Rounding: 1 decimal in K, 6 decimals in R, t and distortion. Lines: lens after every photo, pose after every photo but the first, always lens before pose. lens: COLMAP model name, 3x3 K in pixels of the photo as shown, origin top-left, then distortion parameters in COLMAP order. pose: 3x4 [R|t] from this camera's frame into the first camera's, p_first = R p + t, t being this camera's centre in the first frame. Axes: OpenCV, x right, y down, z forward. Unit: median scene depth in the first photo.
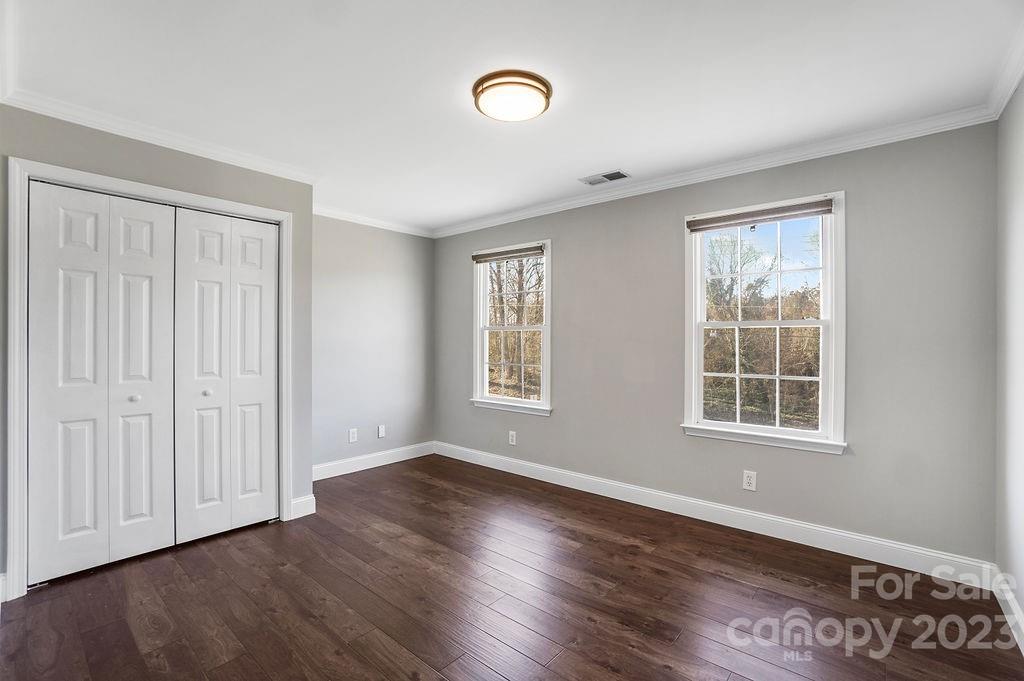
lens RADIAL K [[454.8, 0, 509.3], [0, 454.8, 339.3], [0, 0, 1]] dist [-0.022070, 0.000430]
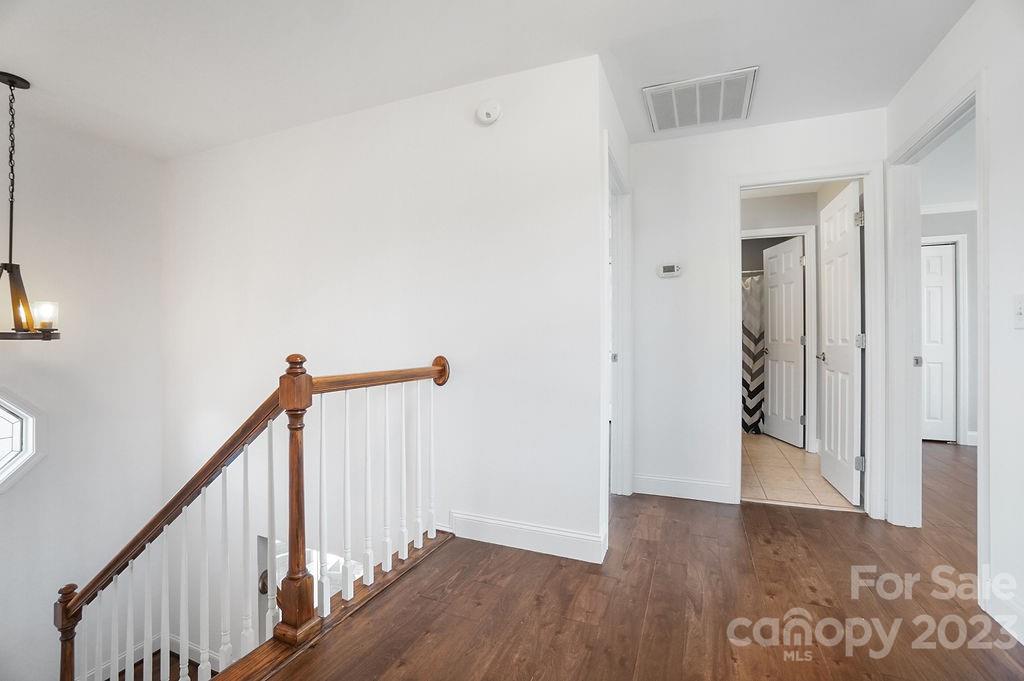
lens RADIAL K [[454.8, 0, 510.6], [0, 454.8, 338.5], [0, 0, 1]] dist [-0.022070, 0.000430]
pose [[0.292567, -0.009618, -0.956197, 0.447801], [0.002177, 0.999954, -0.009392, 0.063907], [0.956242, 0.000667, 0.292575, -0.807223]]
